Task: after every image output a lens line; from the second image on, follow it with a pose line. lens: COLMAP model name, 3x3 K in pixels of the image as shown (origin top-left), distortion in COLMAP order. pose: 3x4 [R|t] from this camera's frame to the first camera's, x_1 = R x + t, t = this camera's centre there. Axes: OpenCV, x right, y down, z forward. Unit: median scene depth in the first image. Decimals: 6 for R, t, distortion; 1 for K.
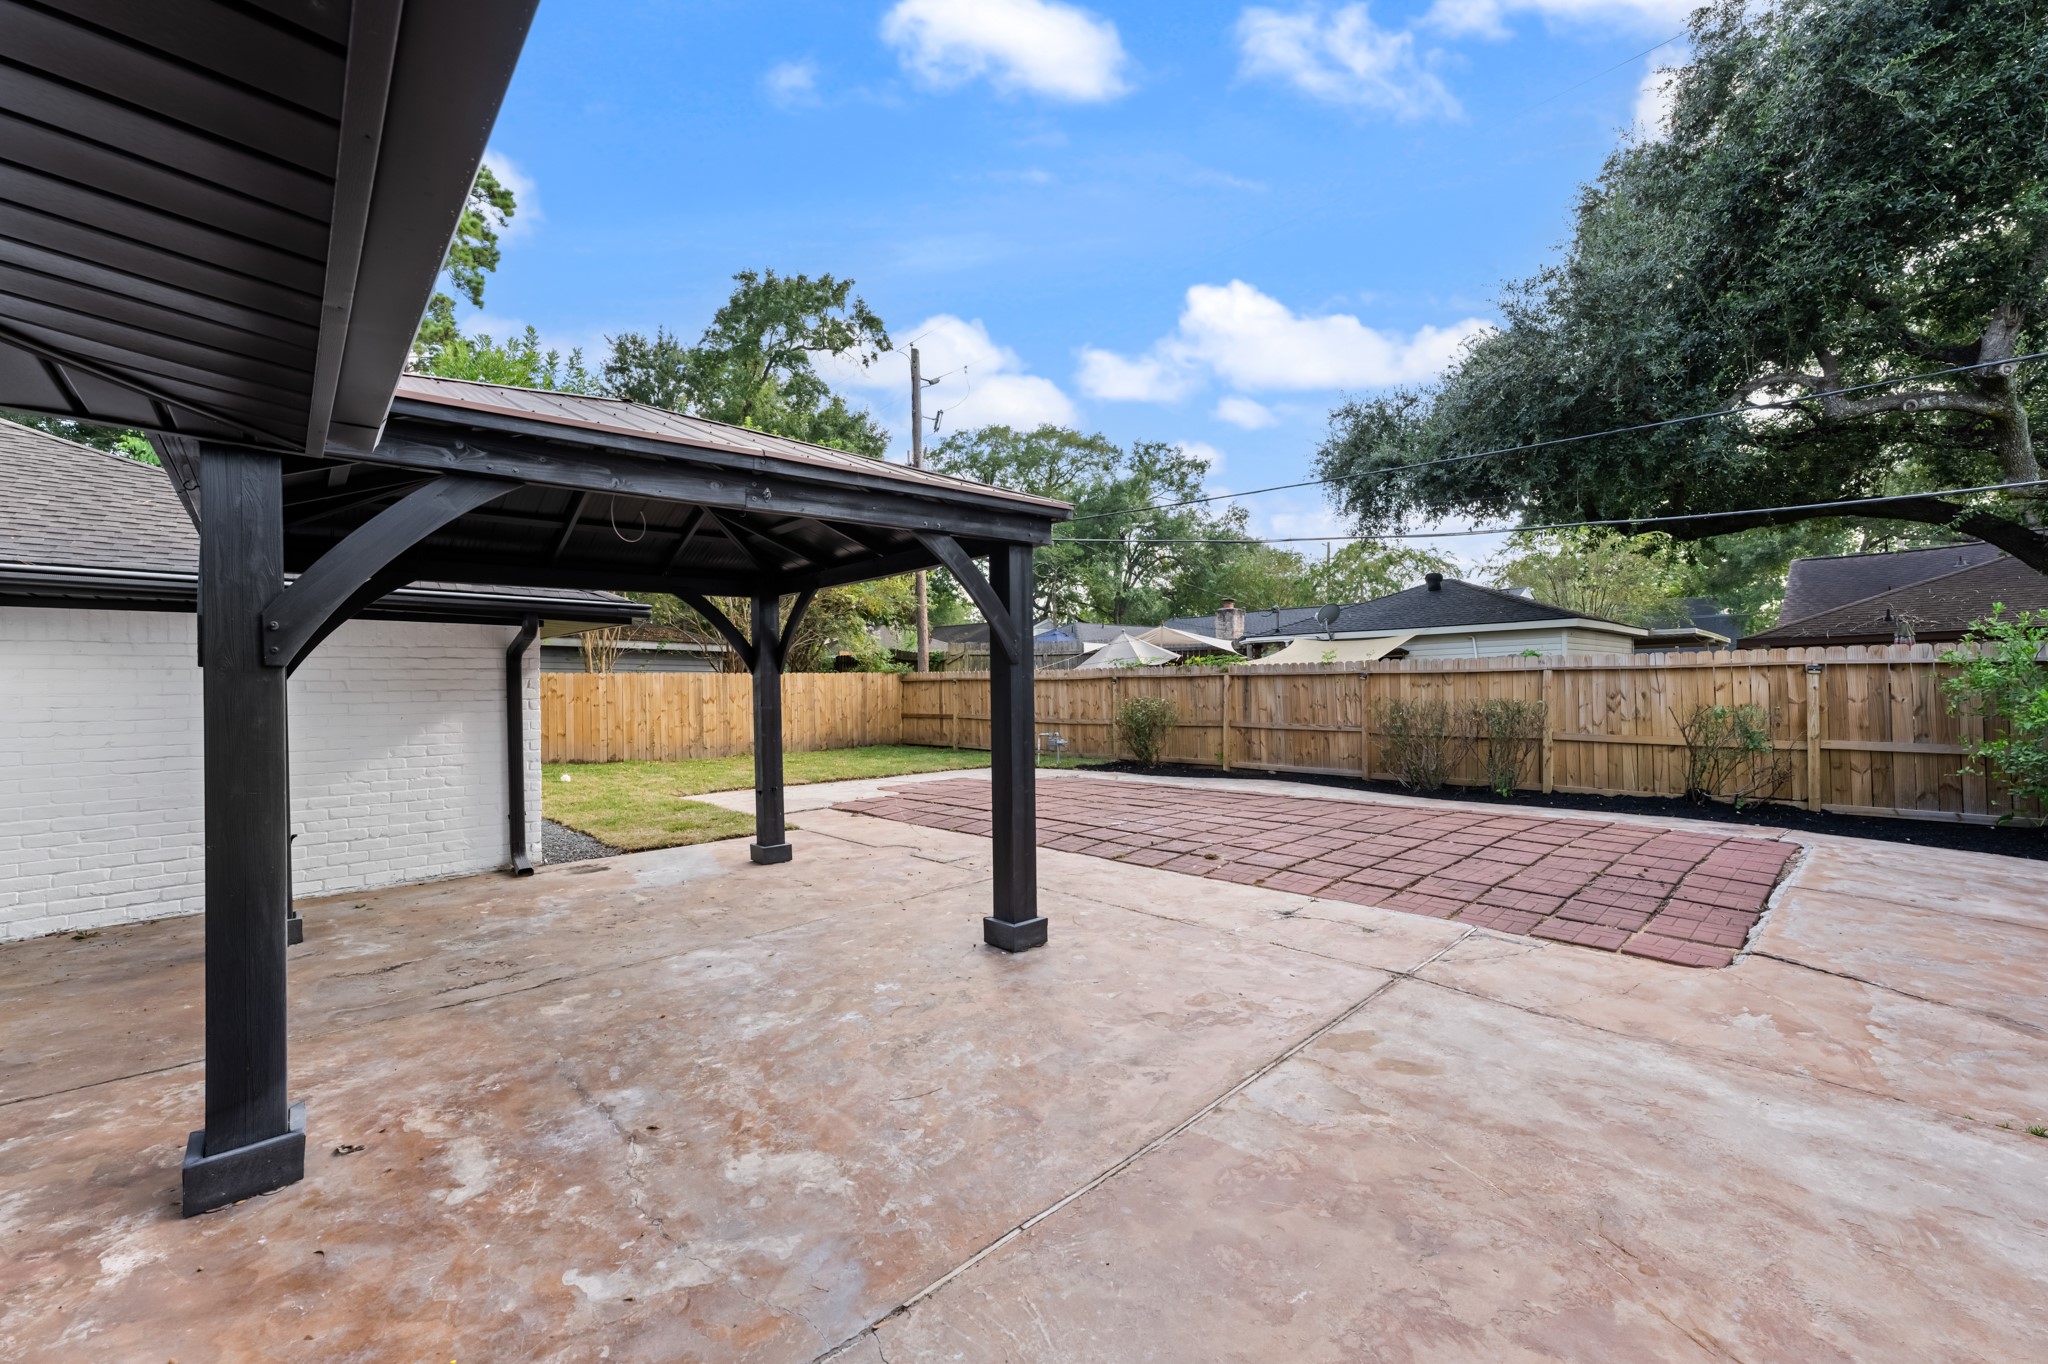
lens RADIAL K [[814.9, 0, 1025.0], [0, 814.9, 687.2], [0, 0, 1]] dist [-0.033168, 0.014802]
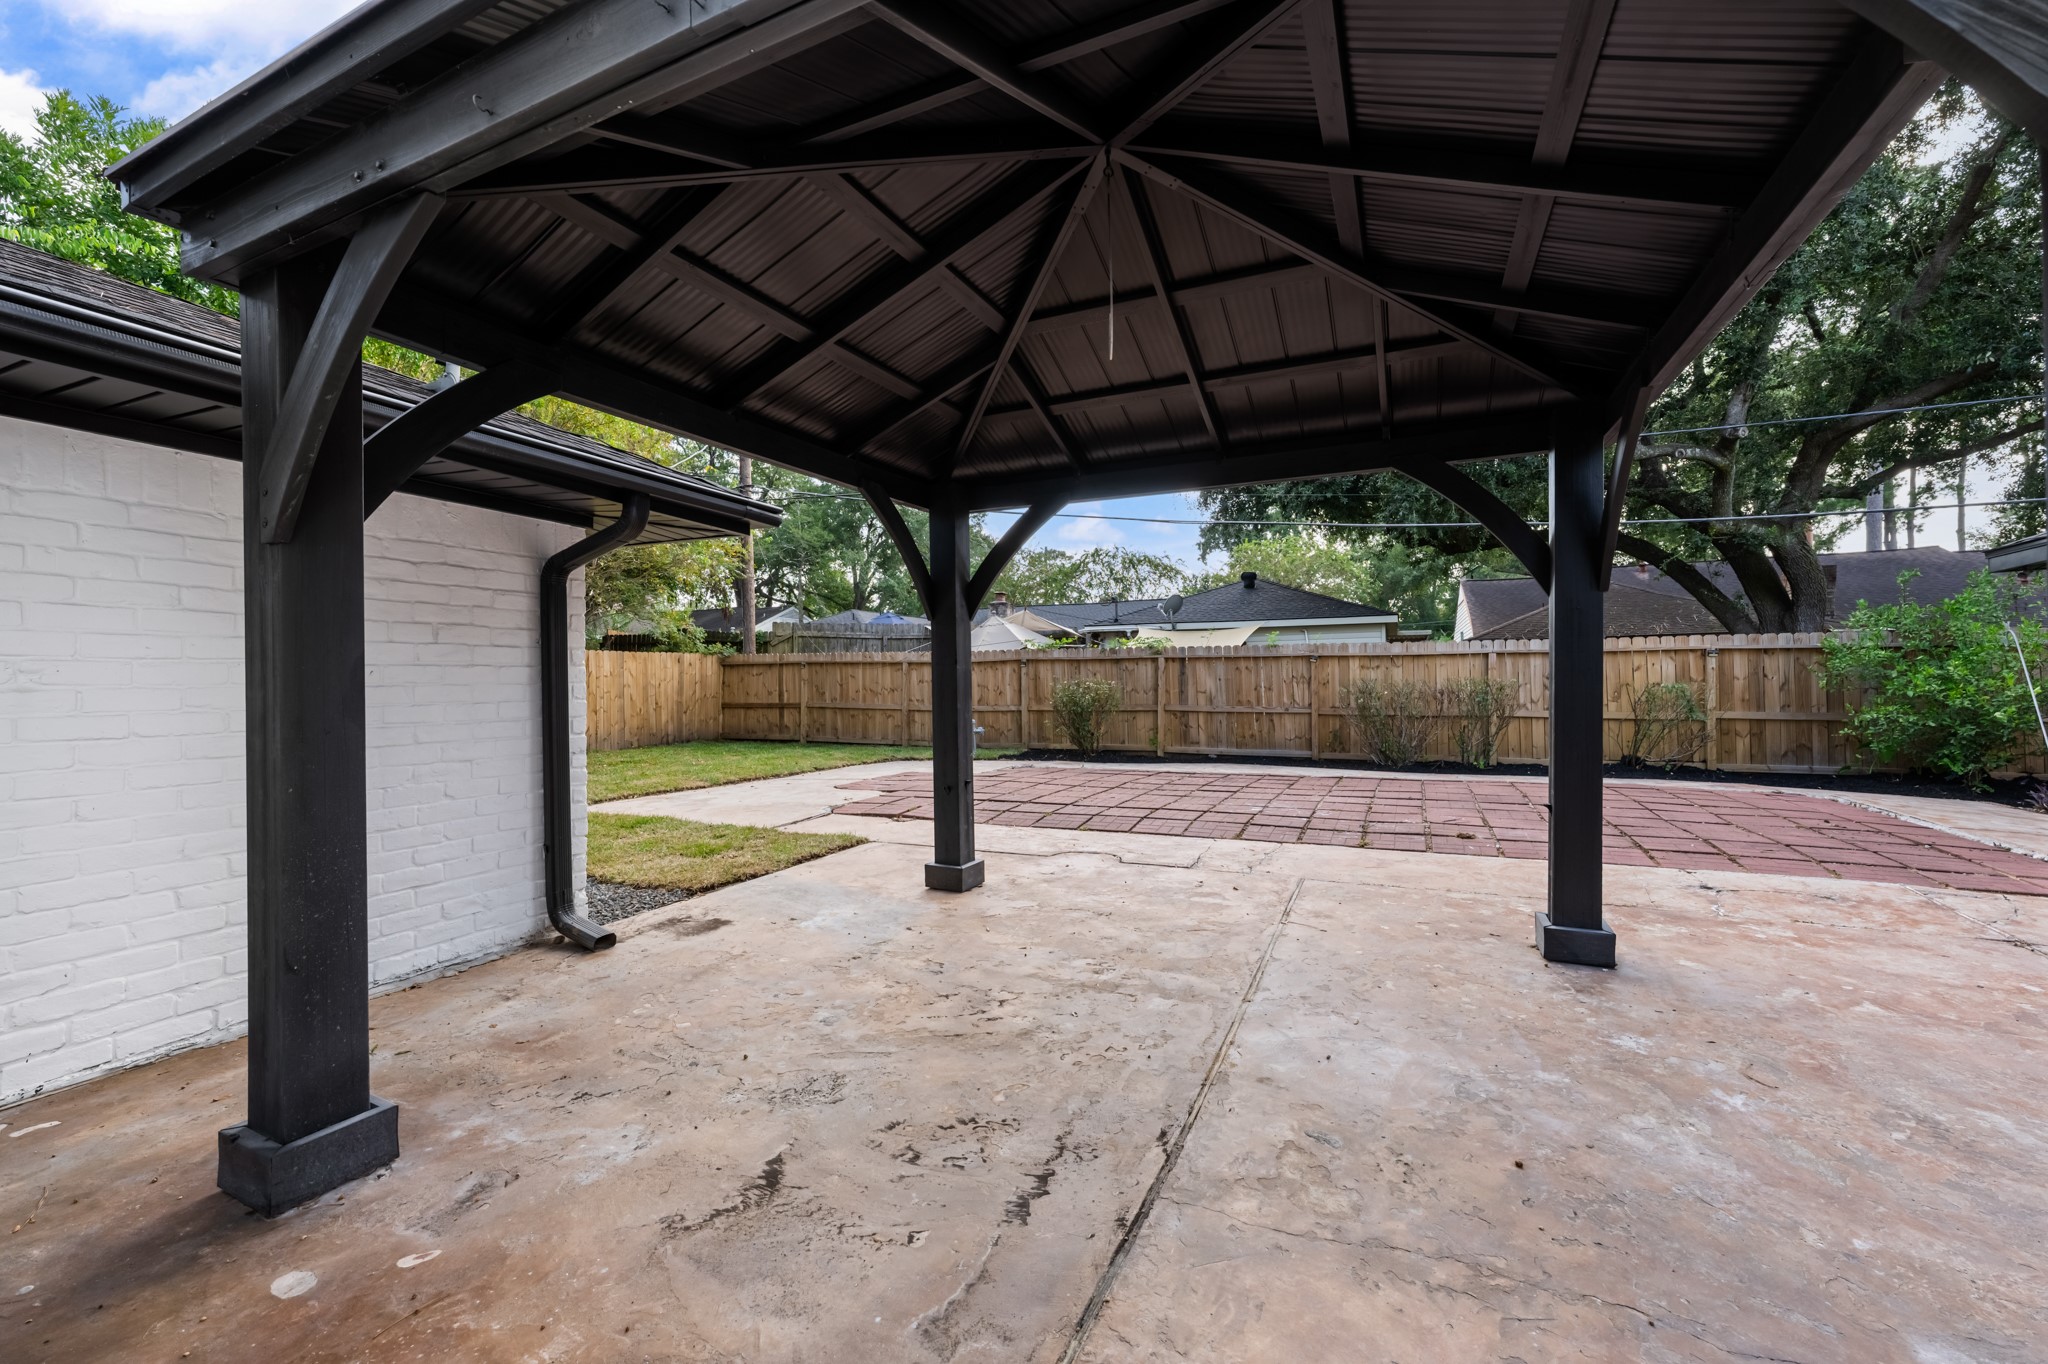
lens RADIAL K [[814.9, 0, 1028.7], [0, 814.9, 673.2], [0, 0, 1]] dist [-0.033168, 0.014802]
pose [[0.929254, 0.010833, 0.369282, -0.286465], [-0.005315, 0.999859, -0.015956, 0.022699], [-0.369403, 0.012865, 0.929180, 0.177273]]
